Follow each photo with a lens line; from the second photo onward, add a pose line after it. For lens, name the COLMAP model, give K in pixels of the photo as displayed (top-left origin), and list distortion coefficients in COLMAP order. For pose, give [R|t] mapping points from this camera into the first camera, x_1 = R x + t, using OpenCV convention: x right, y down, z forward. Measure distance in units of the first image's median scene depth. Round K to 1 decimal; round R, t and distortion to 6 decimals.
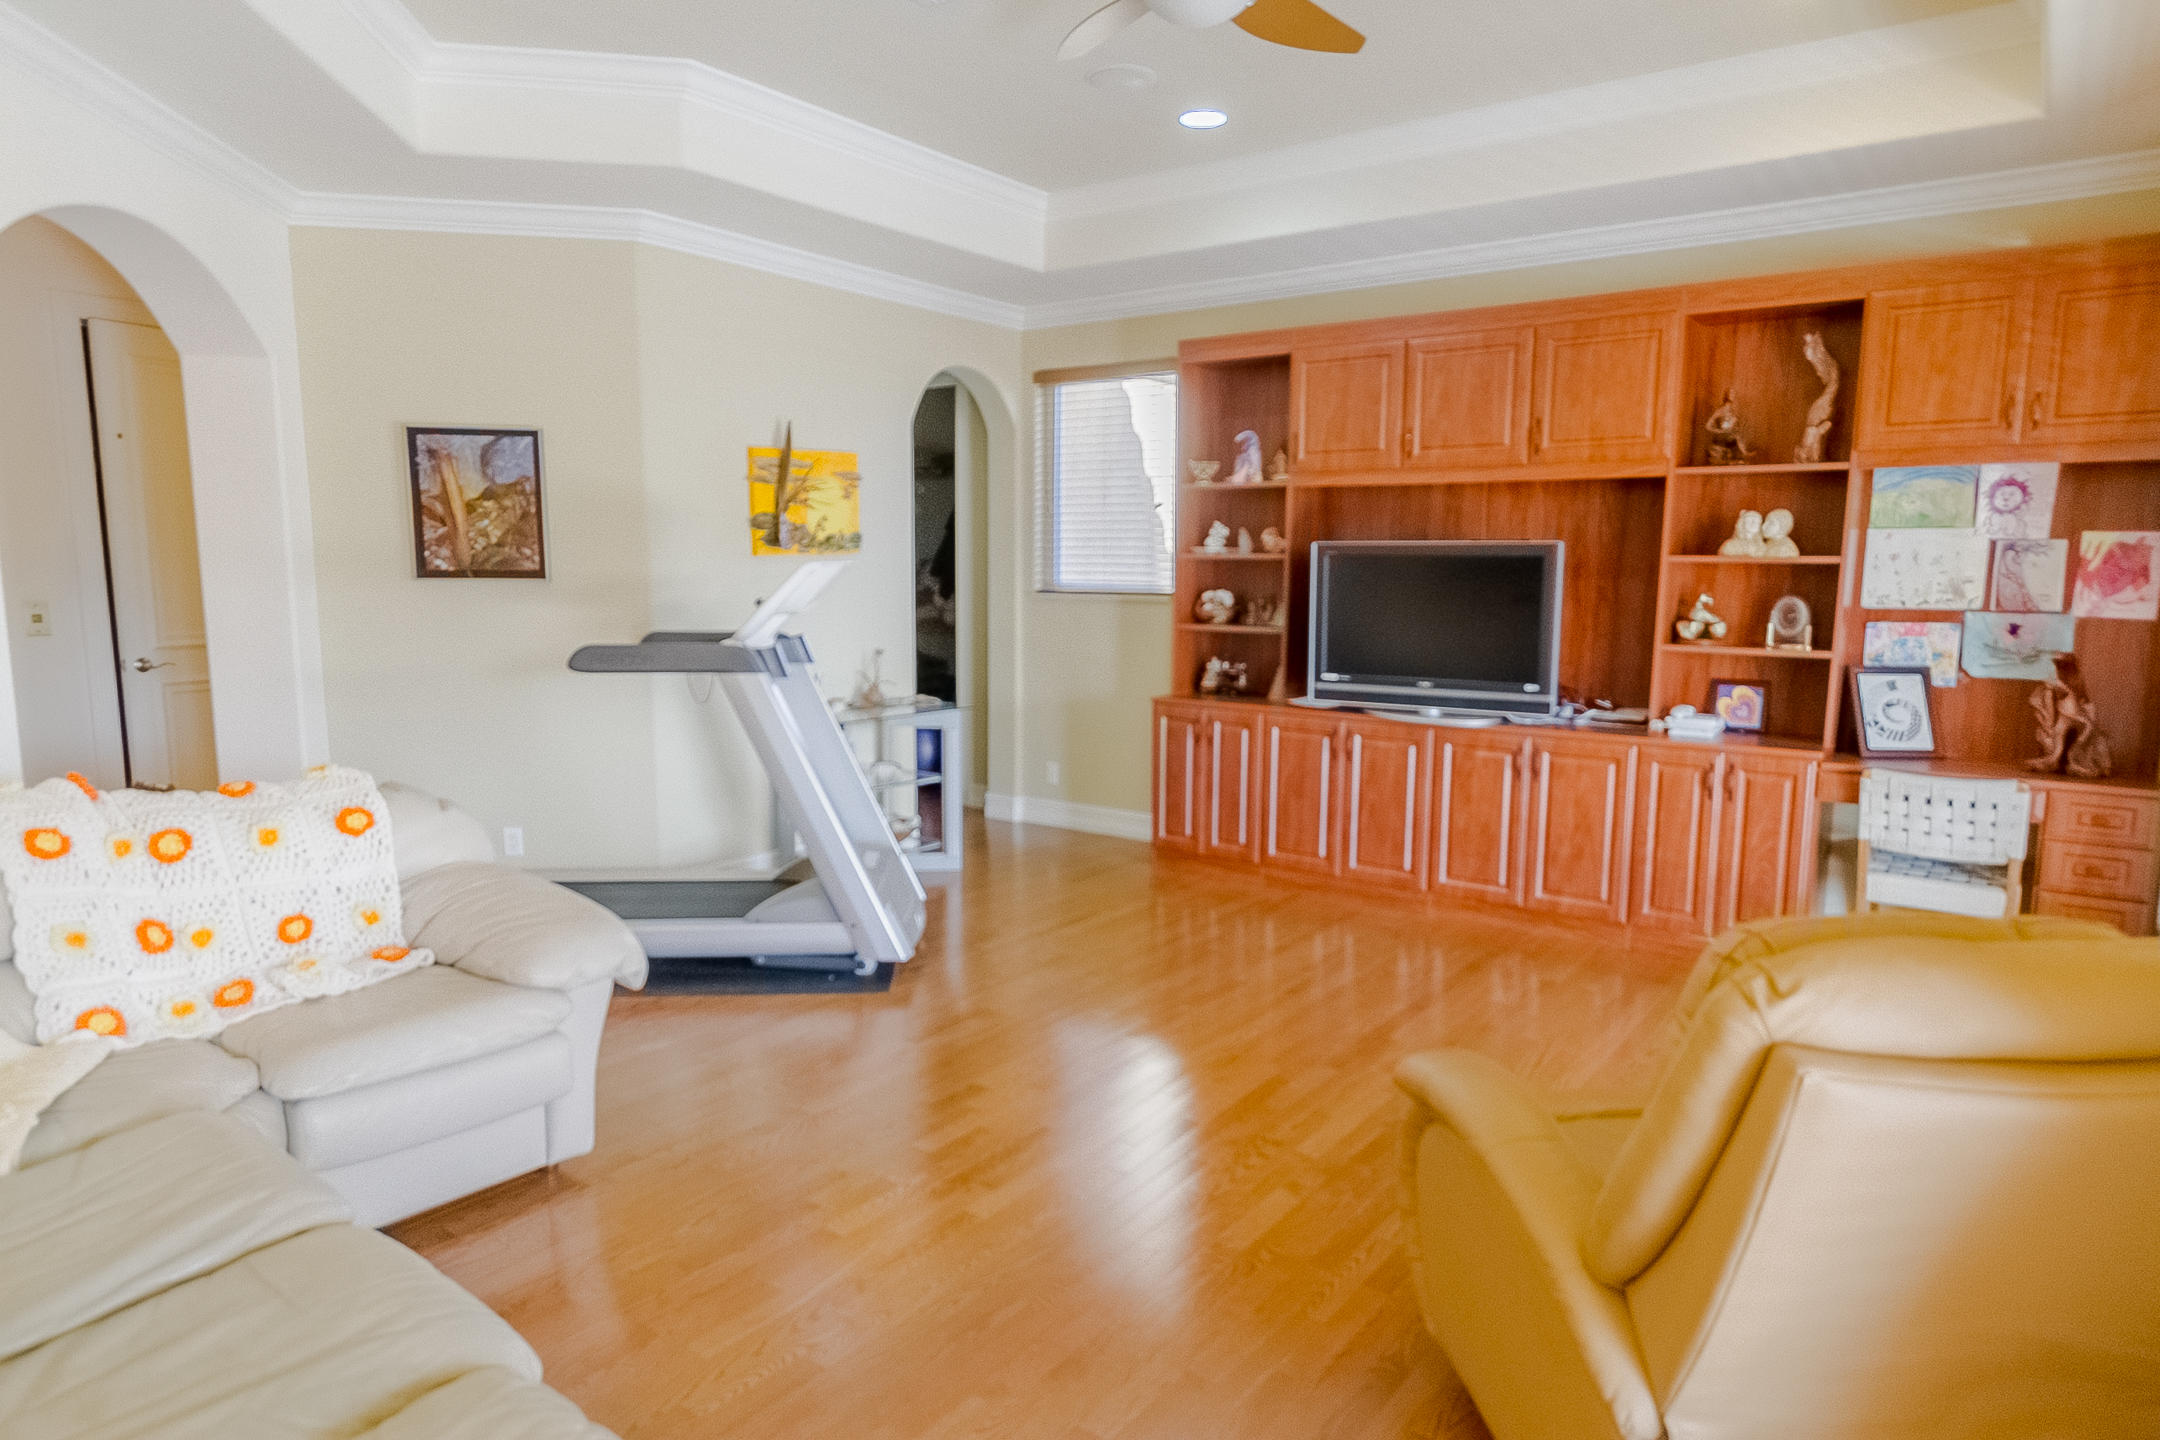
lens RADIAL K [[1231.7, 0, 1096.0], [0, 1231.7, 719.3], [0, 0, 1]] dist [0.001376, -0.001225]
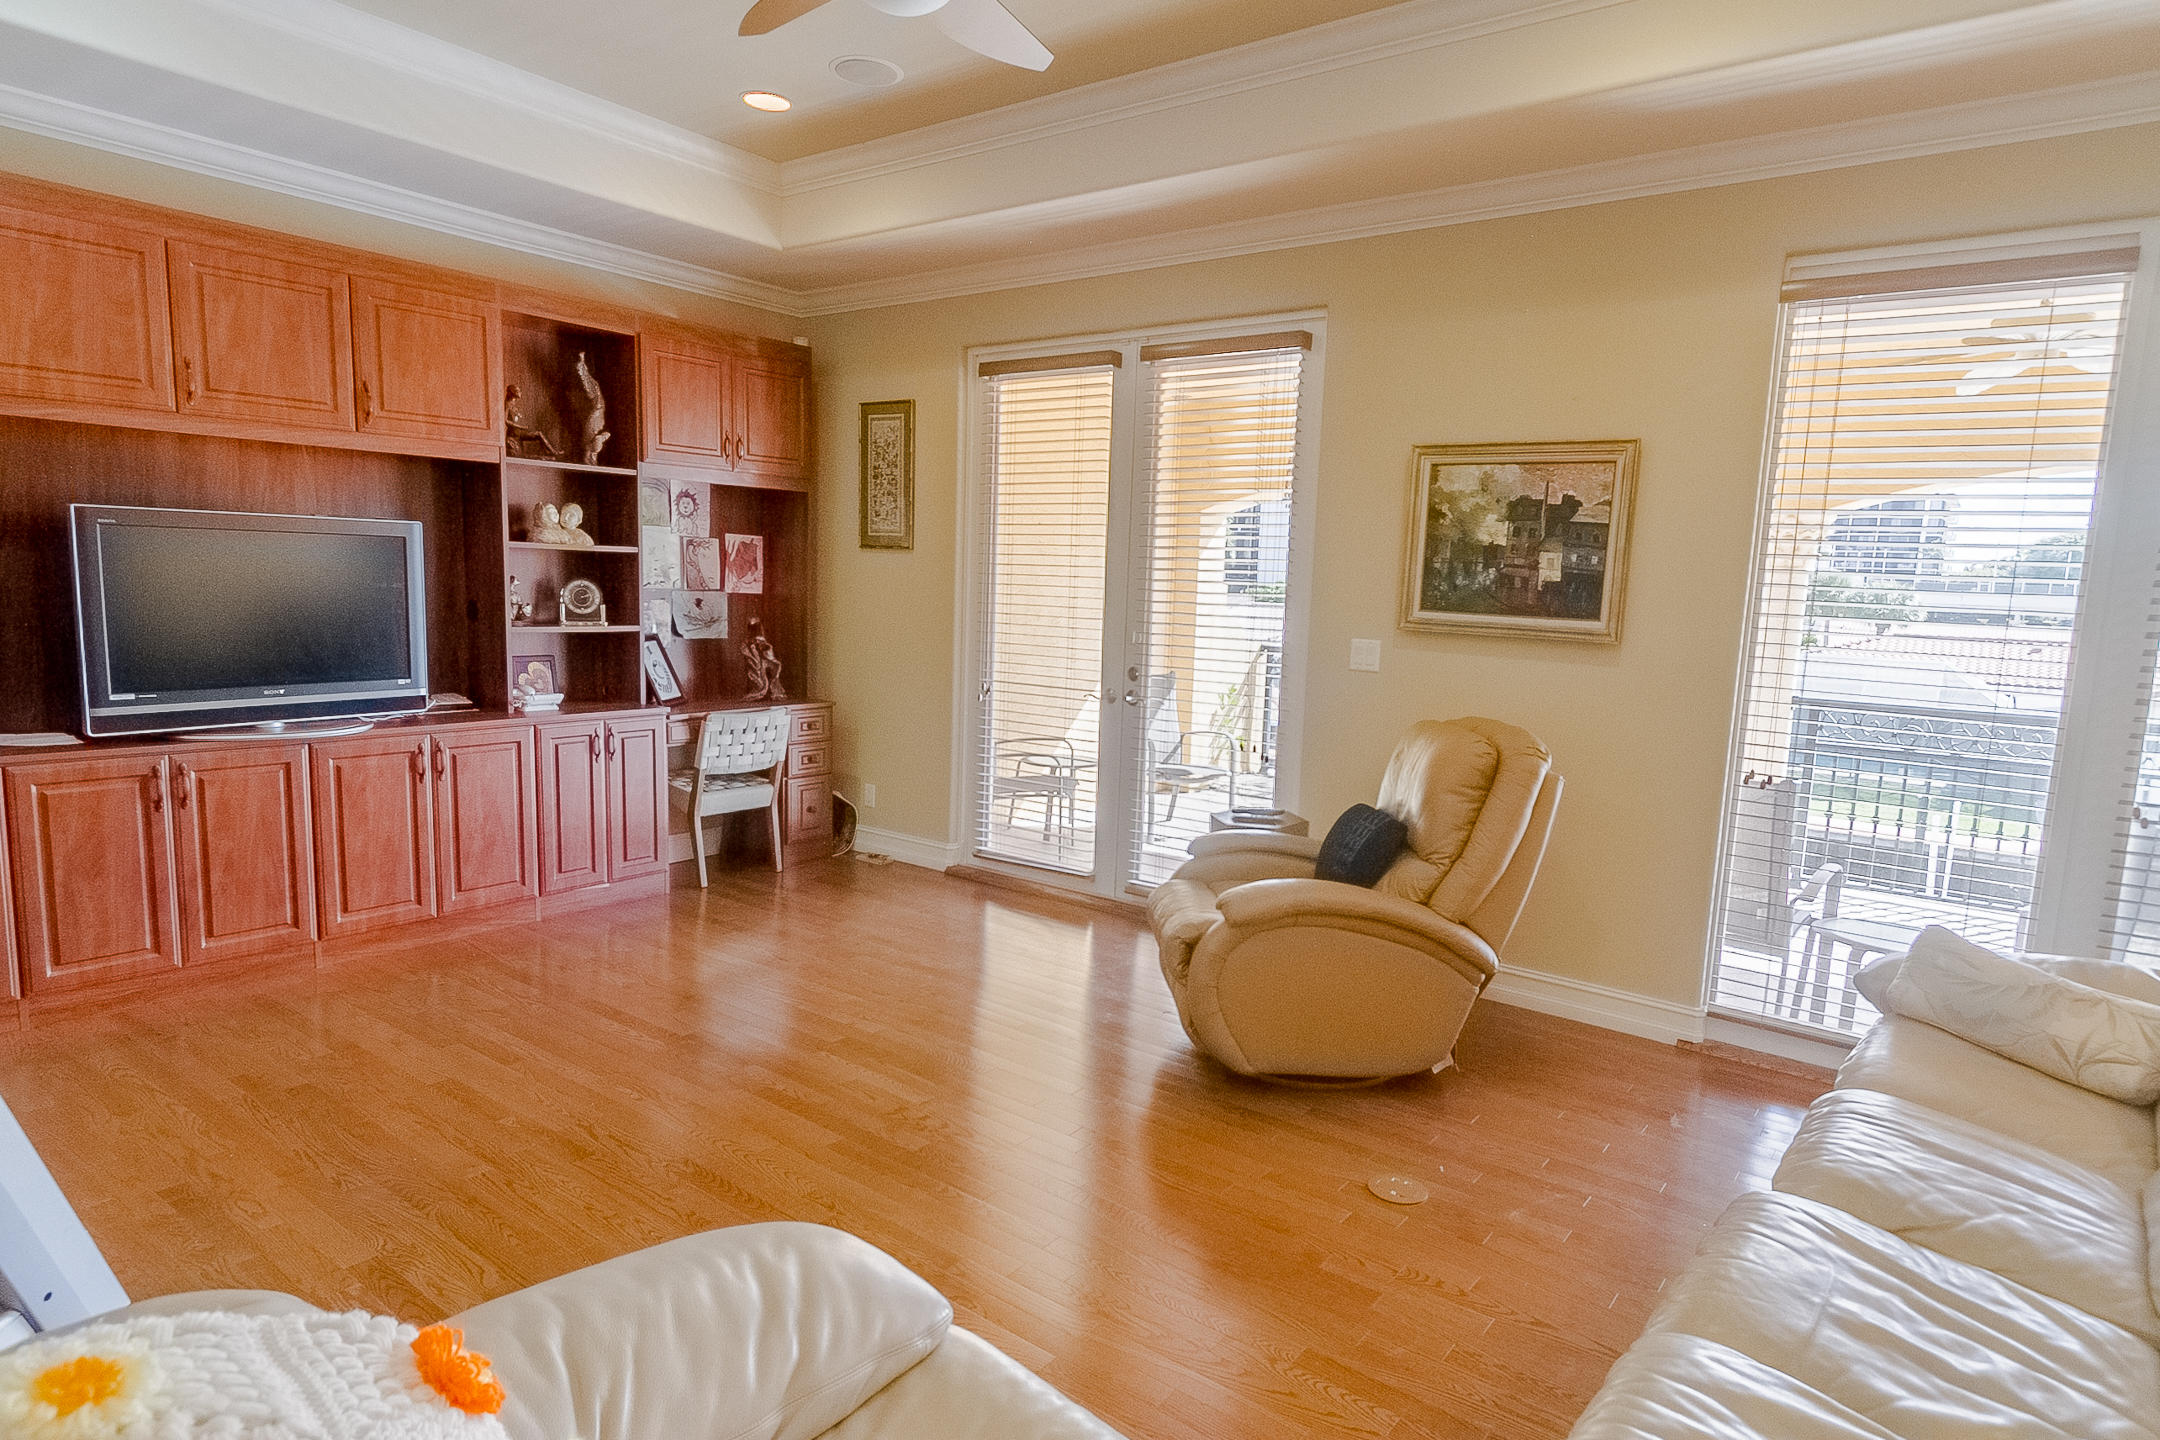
lens RADIAL K [[1231.7, 0, 1096.0], [0, 1231.7, 732.4], [0, 0, 1]] dist [0.001376, -0.001225]
pose [[0.024803, -0.128727, 0.991370, -0.588898], [0.099912, 0.987029, 0.125663, -0.056374], [-0.994687, 0.095932, 0.037343, 0.499797]]
